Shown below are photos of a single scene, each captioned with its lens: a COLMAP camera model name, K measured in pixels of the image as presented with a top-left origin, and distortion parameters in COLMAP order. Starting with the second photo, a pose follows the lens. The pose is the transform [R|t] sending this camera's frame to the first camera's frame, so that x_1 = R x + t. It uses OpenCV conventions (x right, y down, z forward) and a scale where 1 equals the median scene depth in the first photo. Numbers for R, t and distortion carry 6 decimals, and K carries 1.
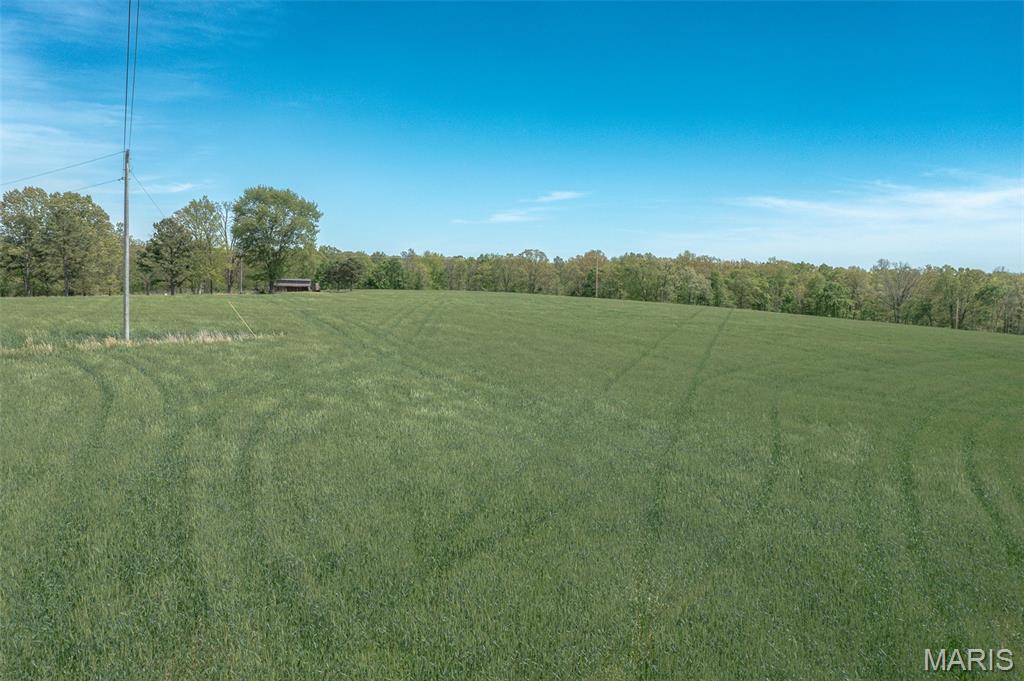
lens RADIAL K [[794.6, 0, 512.0], [0, 794.6, 340.5], [0, 0, 1]] dist [0.000162, -0.005062]
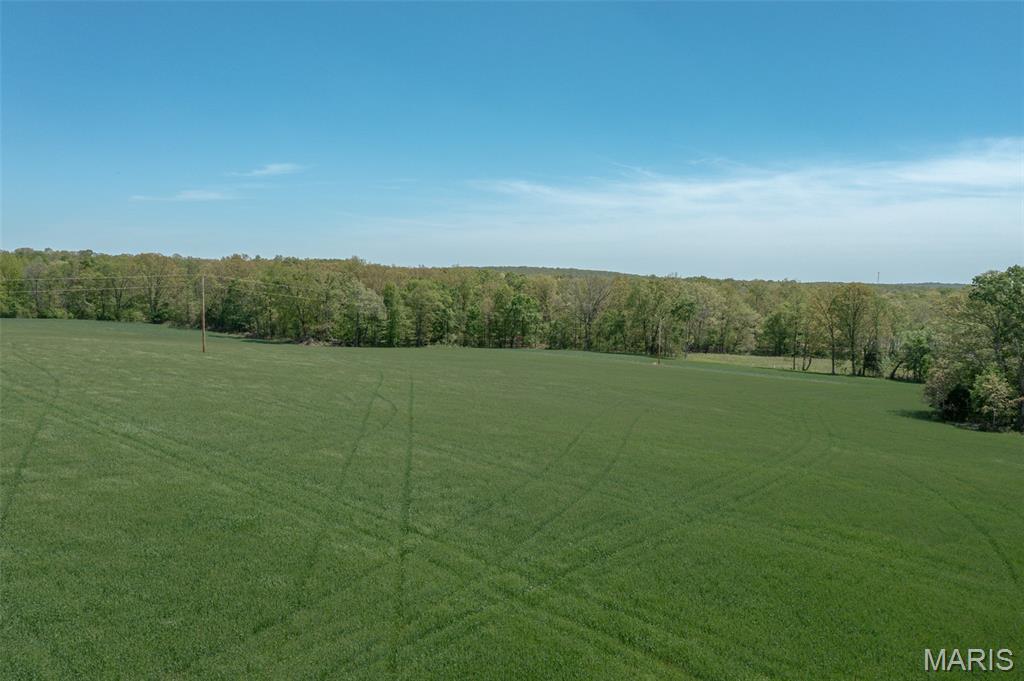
lens RADIAL K [[794.6, 0, 512.0], [0, 794.6, 340.5], [0, 0, 1]] dist [0.000162, -0.005062]
pose [[0.921871, -0.038054, 0.385625, 0.054368], [0.033460, 0.999267, 0.018619, -0.039246], [-0.386050, -0.004262, 0.922468, 0.195084]]
